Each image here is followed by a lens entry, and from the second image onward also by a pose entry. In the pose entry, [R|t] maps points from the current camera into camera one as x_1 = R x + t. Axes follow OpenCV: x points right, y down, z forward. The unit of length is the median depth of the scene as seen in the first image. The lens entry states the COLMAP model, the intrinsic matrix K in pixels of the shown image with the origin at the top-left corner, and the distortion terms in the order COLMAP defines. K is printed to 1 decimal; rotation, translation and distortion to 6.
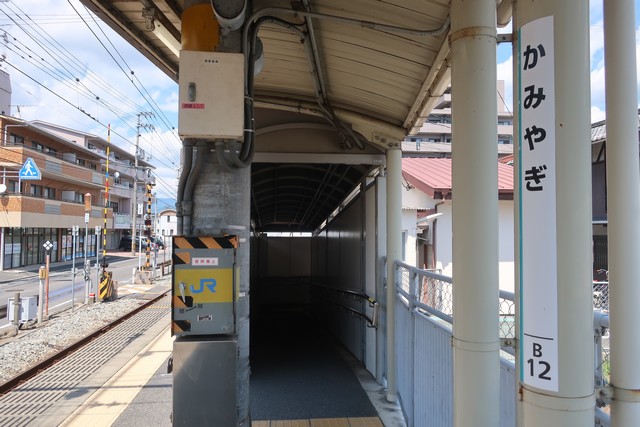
lens RADIAL K [[503.1, 0, 320.0], [0, 503.1, 213.5], [0, 0, 1]] dist [-0.005162, 0.003616]
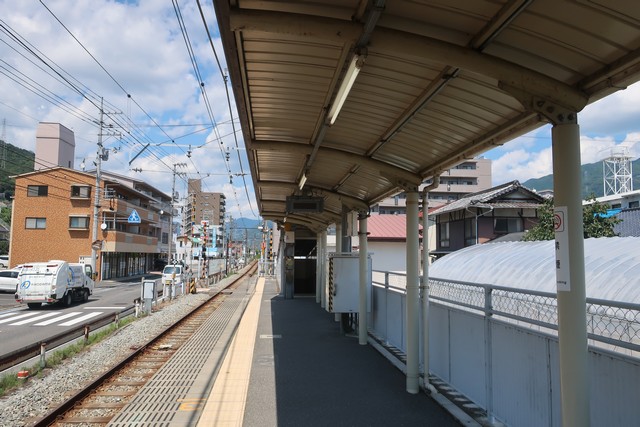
lens RADIAL K [[503.1, 0, 320.0], [0, 503.1, 213.5], [0, 0, 1]] dist [-0.005162, 0.003616]
pose [[0.999960, 0.008014, 0.004063, 0.018117], [-0.007805, 0.998762, -0.049132, -0.021156], [-0.004451, 0.049098, 0.998784, -0.598388]]
